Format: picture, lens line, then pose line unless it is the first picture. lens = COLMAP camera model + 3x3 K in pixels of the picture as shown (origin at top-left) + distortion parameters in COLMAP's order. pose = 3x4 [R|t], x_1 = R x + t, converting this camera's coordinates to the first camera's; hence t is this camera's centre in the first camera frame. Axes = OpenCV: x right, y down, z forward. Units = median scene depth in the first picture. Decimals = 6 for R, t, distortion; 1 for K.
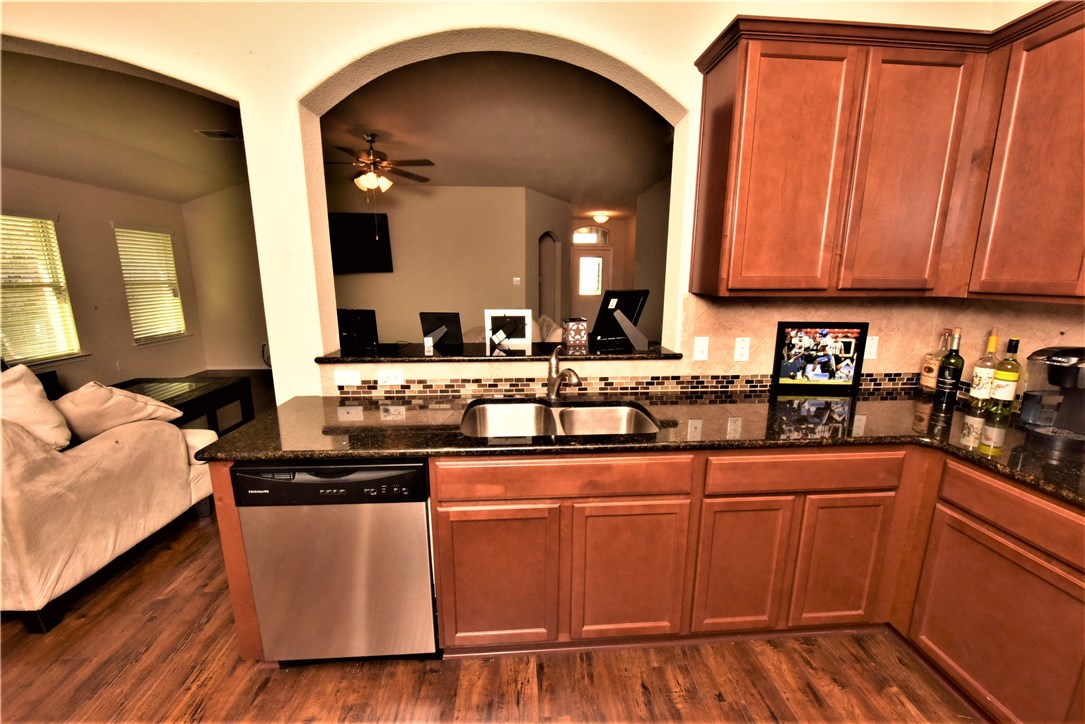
lens RADIAL K [[434.3, 0, 537.9], [0, 434.3, 359.0], [0, 0, 1]] dist [-0.002331, -0.000250]
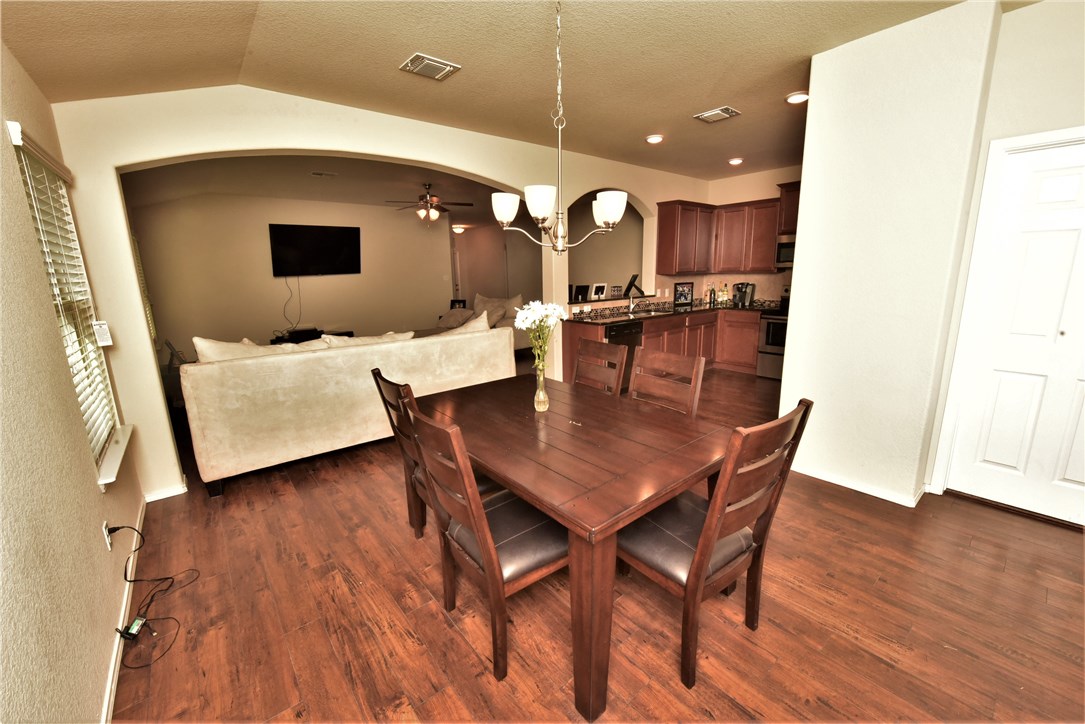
lens RADIAL K [[434.3, 0, 545.8], [0, 434.3, 362.9], [0, 0, 1]] dist [-0.002331, -0.000250]
pose [[0.811587, -0.144236, 0.566148, -1.982787], [0.136189, 0.989056, 0.056749, 0.173028], [-0.568137, 0.031047, 0.822348, -0.979854]]
